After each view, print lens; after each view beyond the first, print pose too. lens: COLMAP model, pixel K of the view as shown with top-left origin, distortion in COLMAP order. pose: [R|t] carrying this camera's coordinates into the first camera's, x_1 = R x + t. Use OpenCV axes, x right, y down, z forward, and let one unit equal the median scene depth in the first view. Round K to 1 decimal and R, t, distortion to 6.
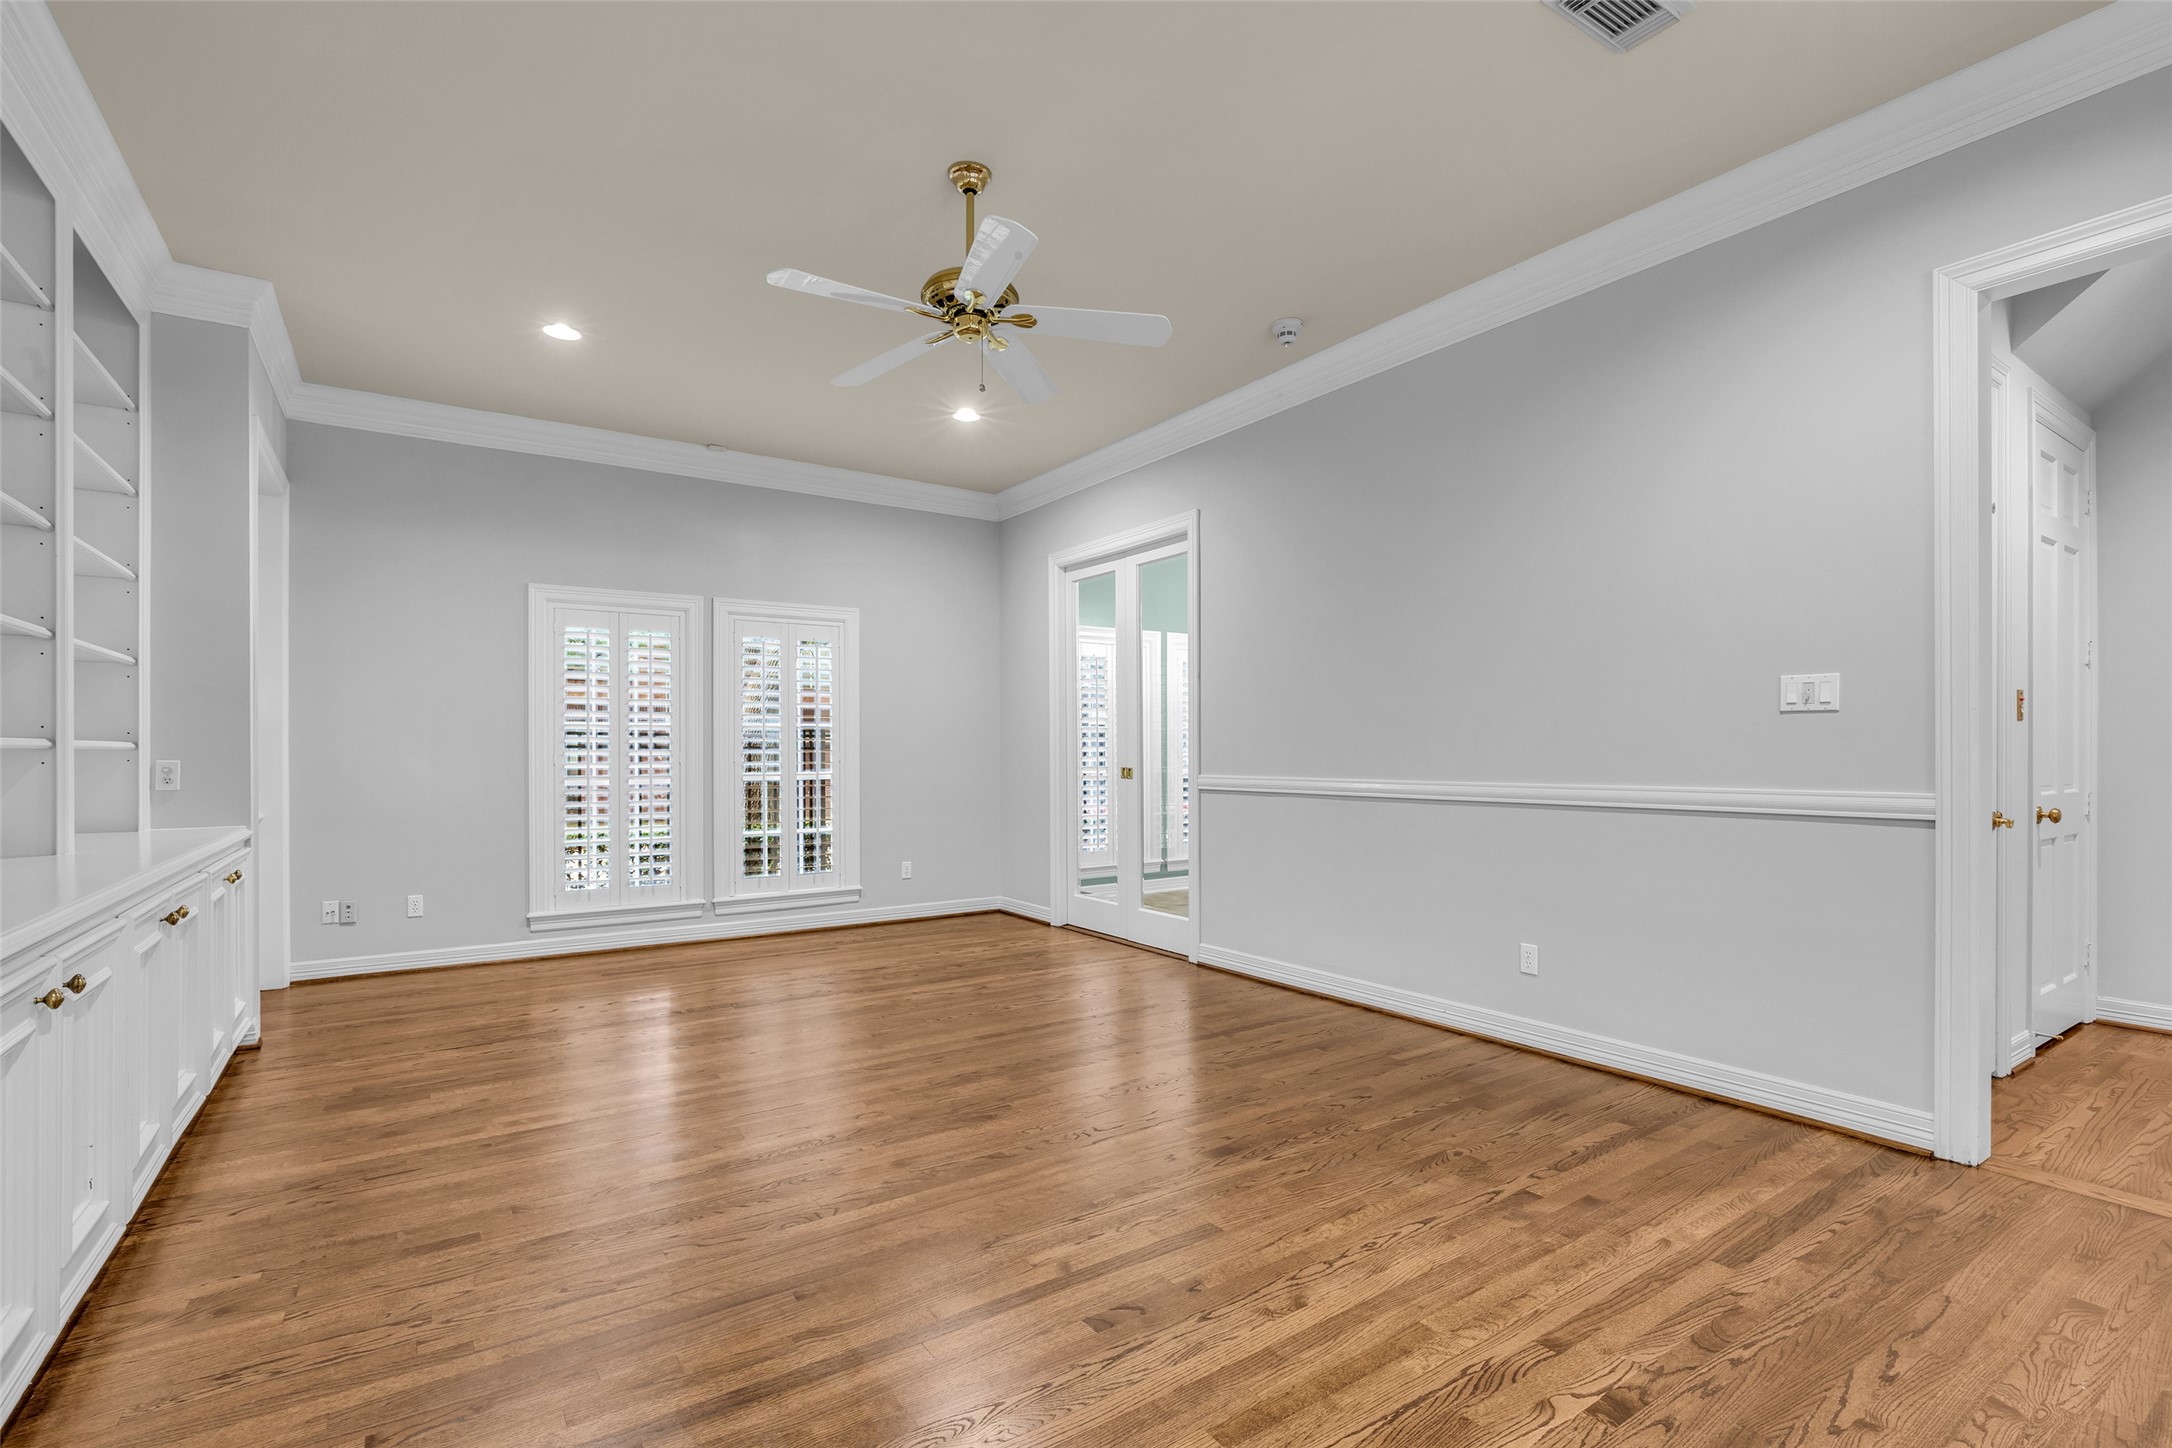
lens RADIAL K [[995.1, 0, 1087.4], [0, 995.1, 740.8], [0, 0, 1]] dist [-0.020221, 0.004142]
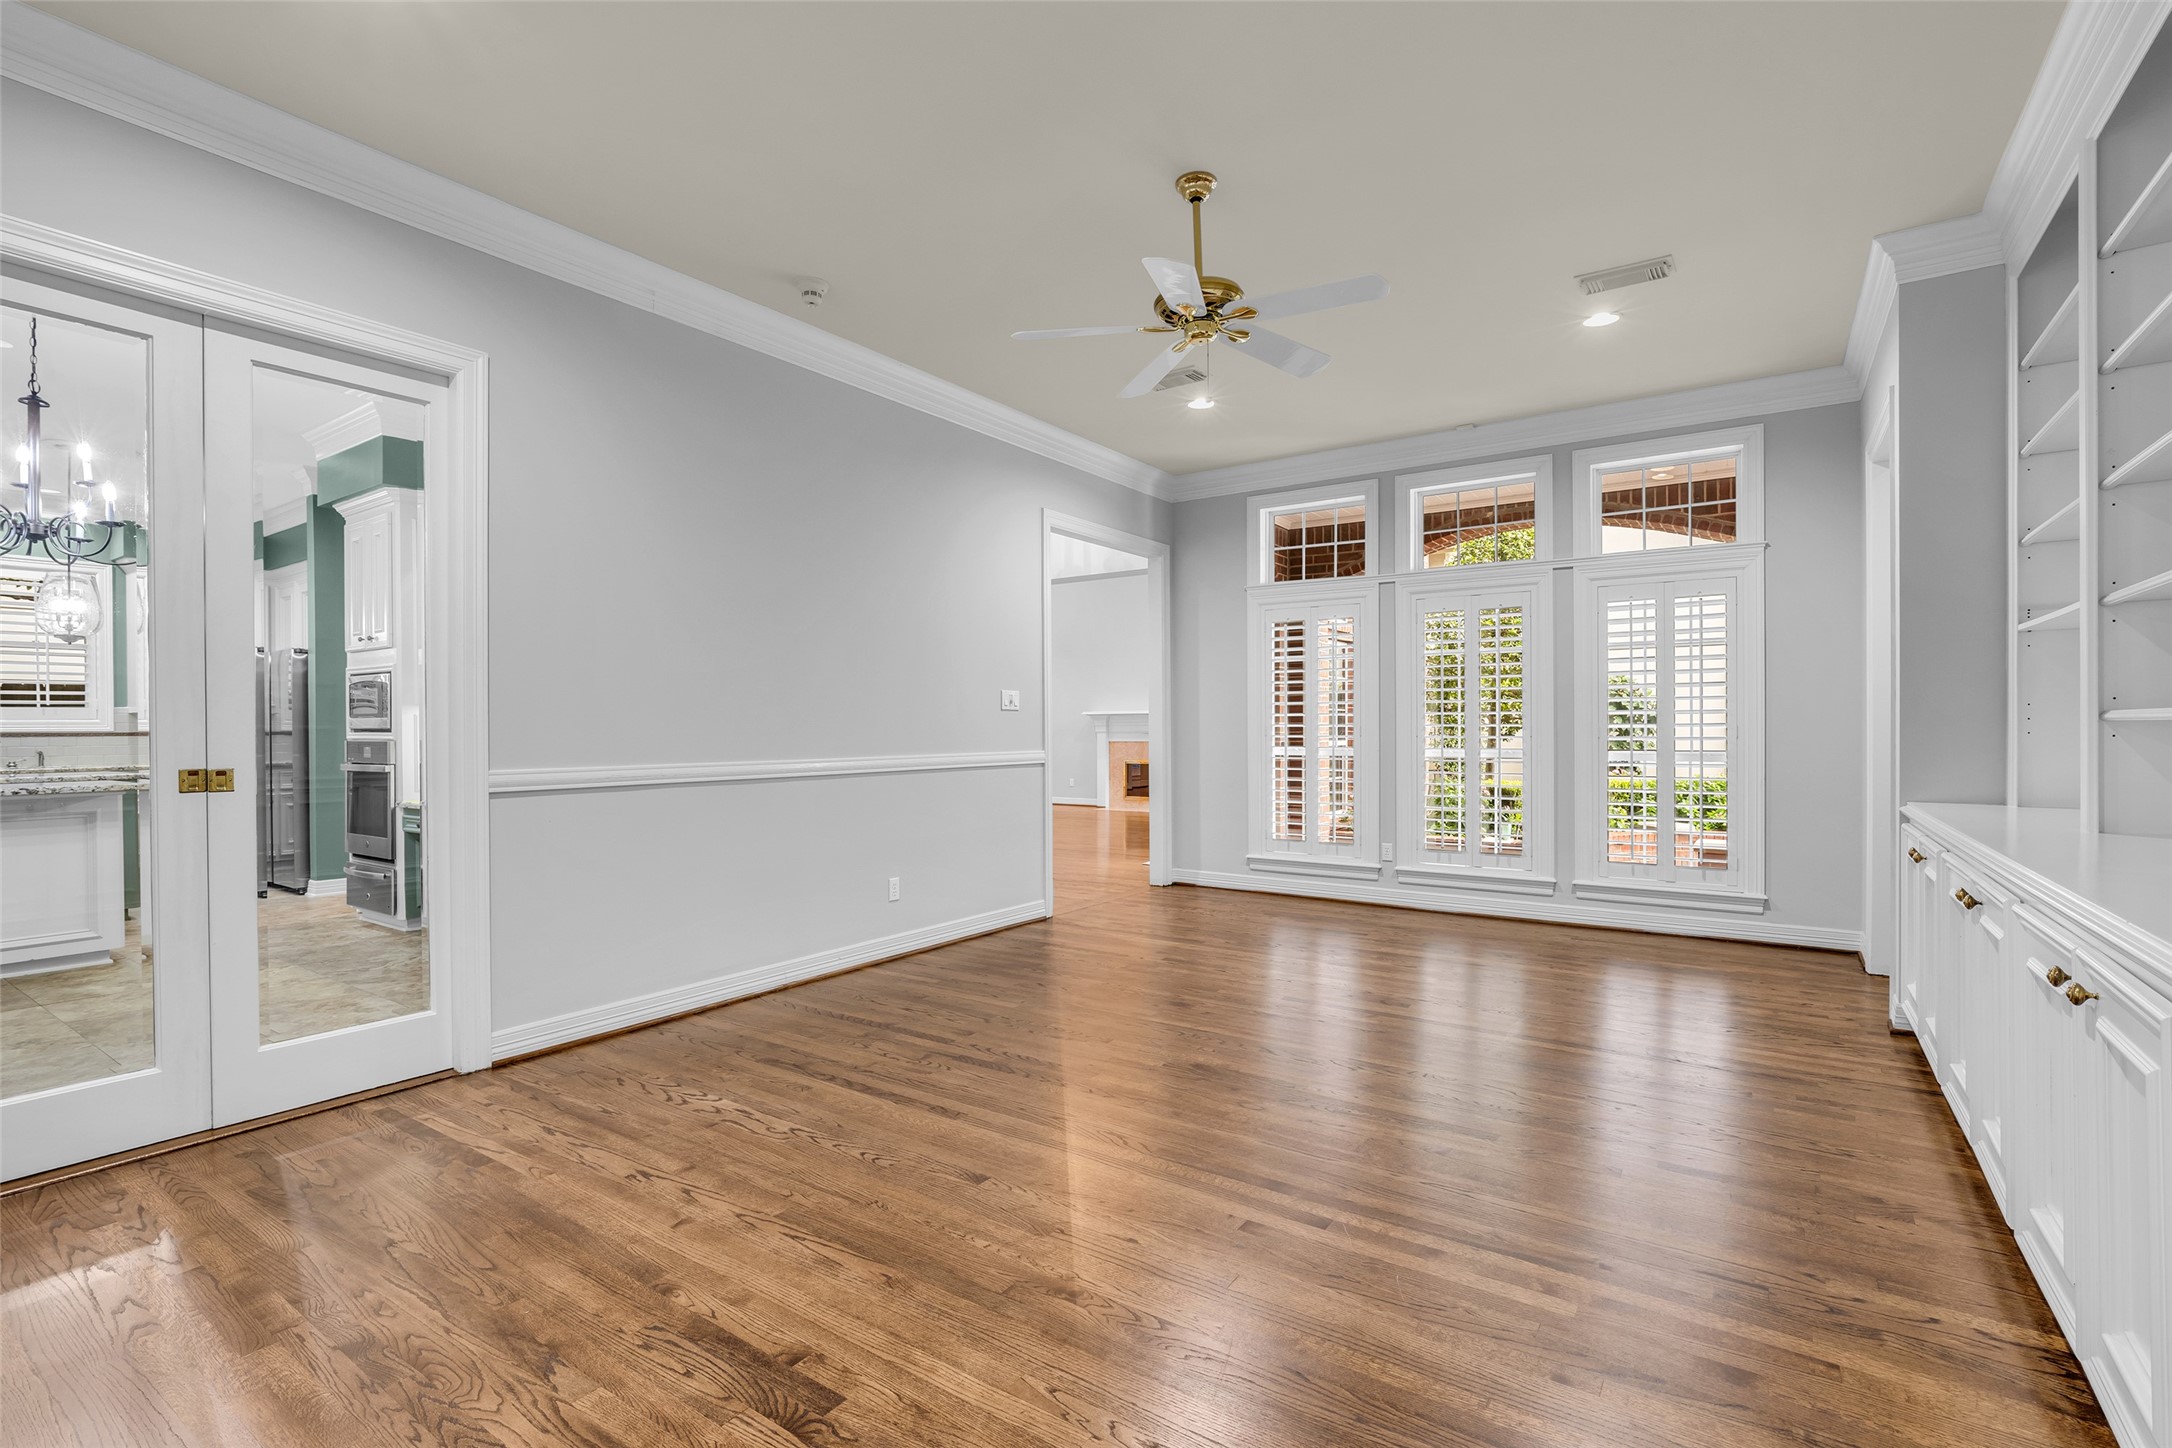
lens RADIAL K [[995.1, 0, 1087.4], [0, 995.1, 740.8], [0, 0, 1]] dist [-0.020221, 0.004142]
pose [[-0.362522, -0.007426, 0.931945, -0.674521], [-0.004737, 0.999970, 0.006126, 0.010633], [-0.931963, -0.002194, -0.362547, 0.954615]]
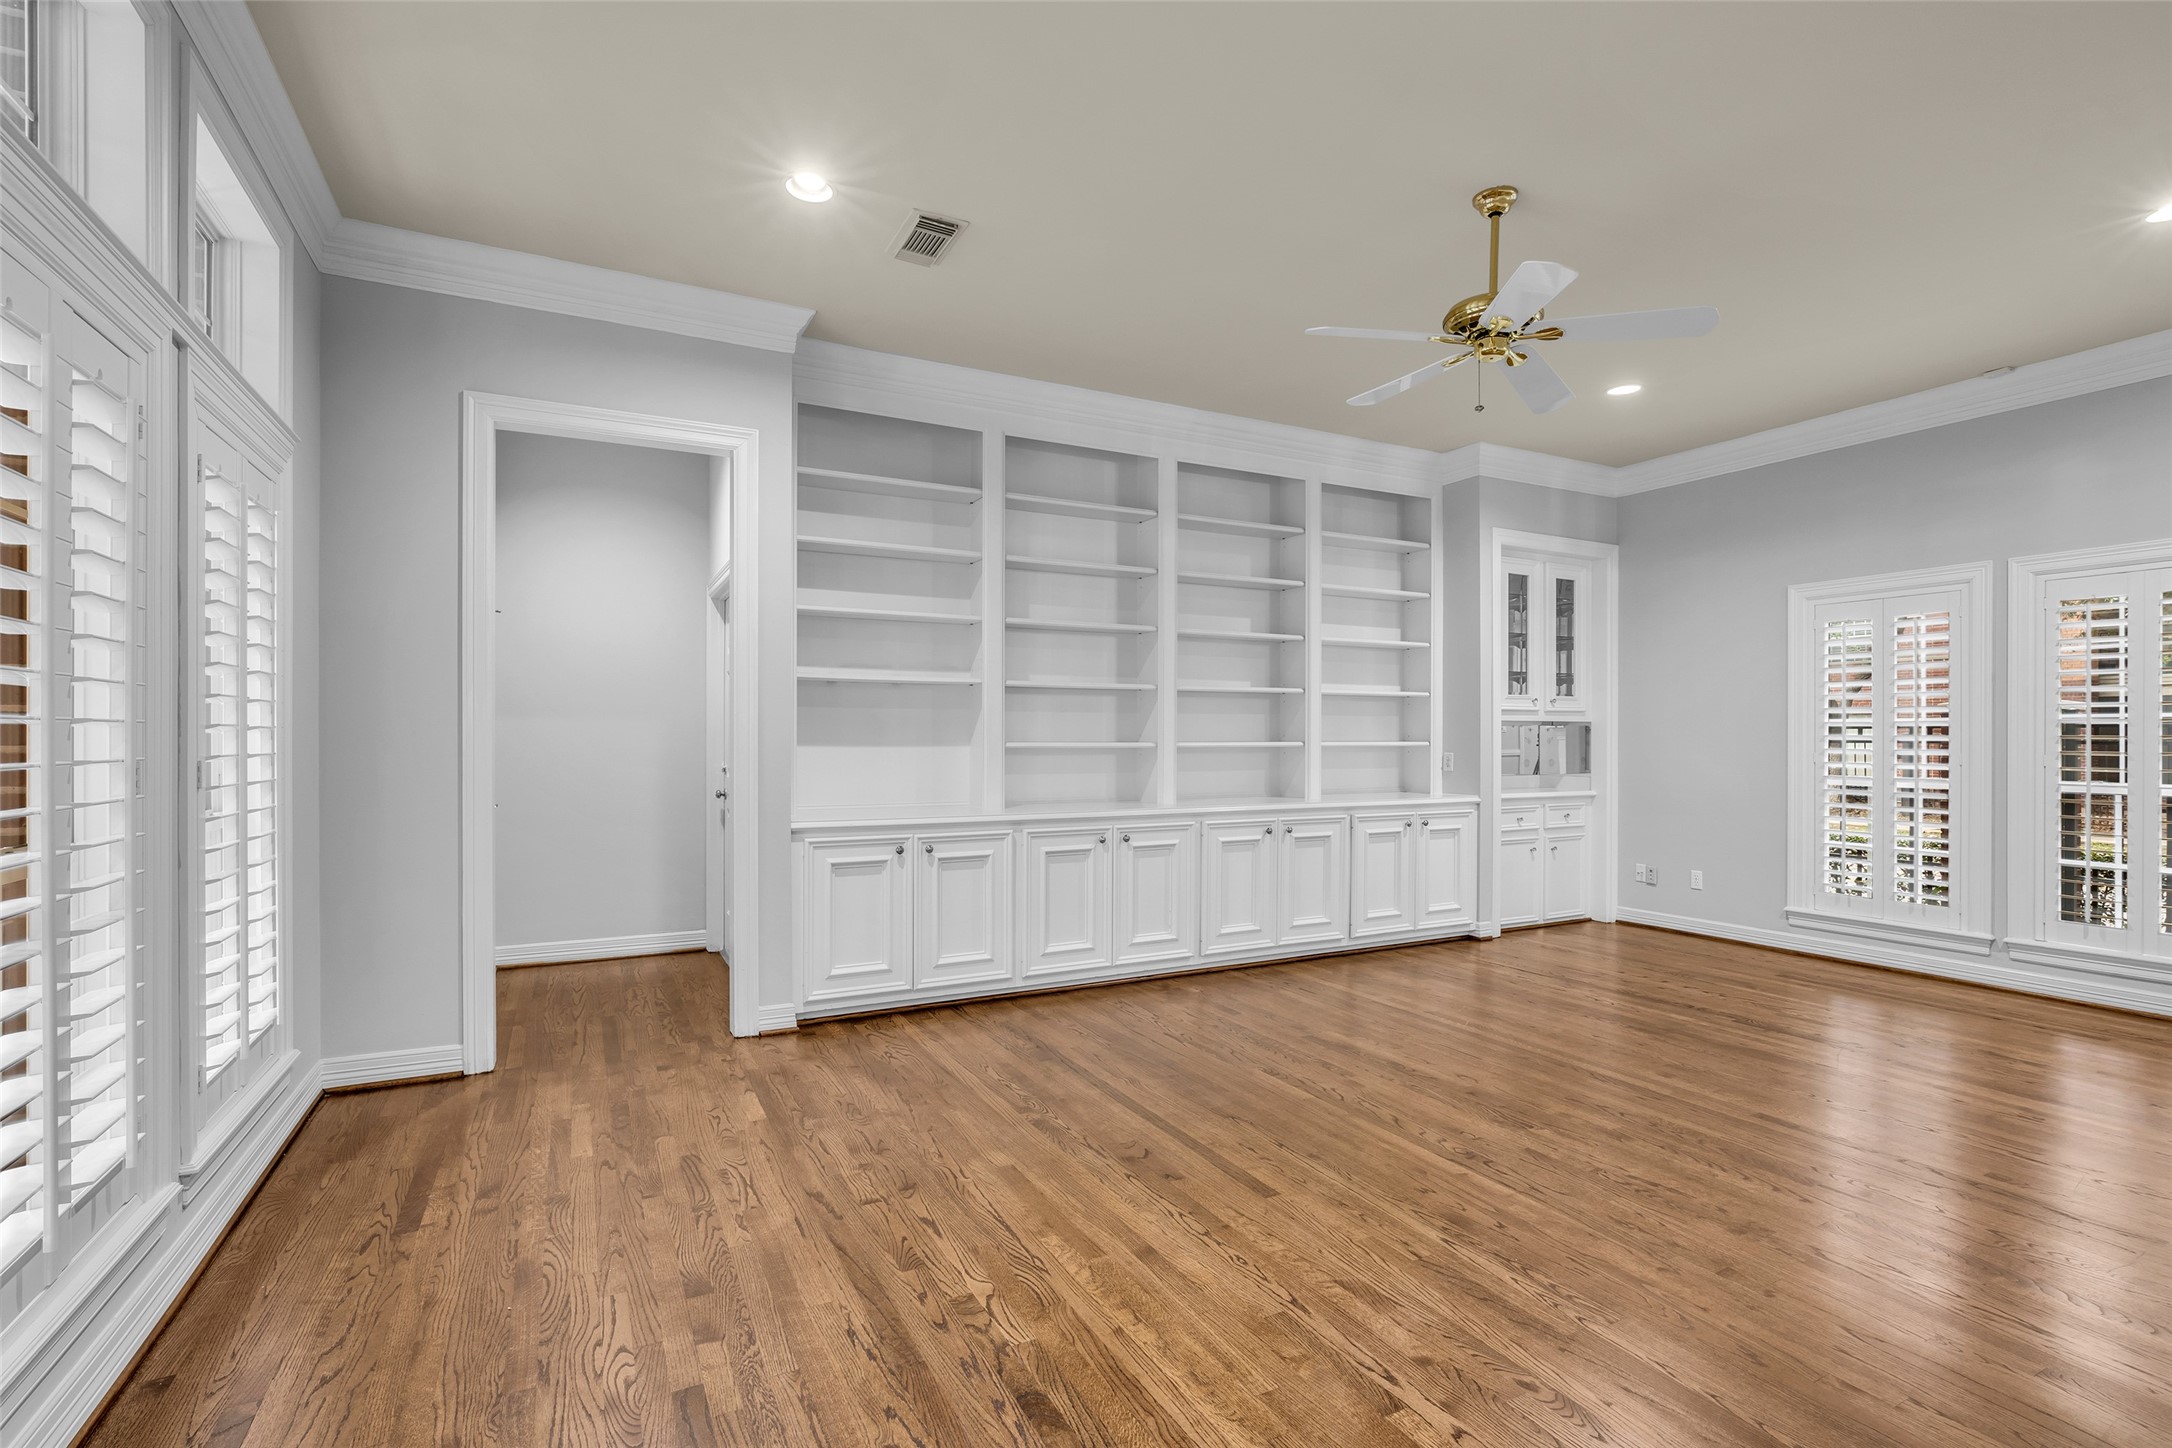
lens RADIAL K [[990.0, 0, 1086.0], [0, 990.0, 724.0], [0, 0, 1]] dist [-0.021627, 0.000197]
pose [[-0.117960, -0.009670, -0.992971, 0.604331], [0.008063, 0.999910, -0.010695, -0.012048], [0.992986, -0.009268, -0.117871, 0.447975]]
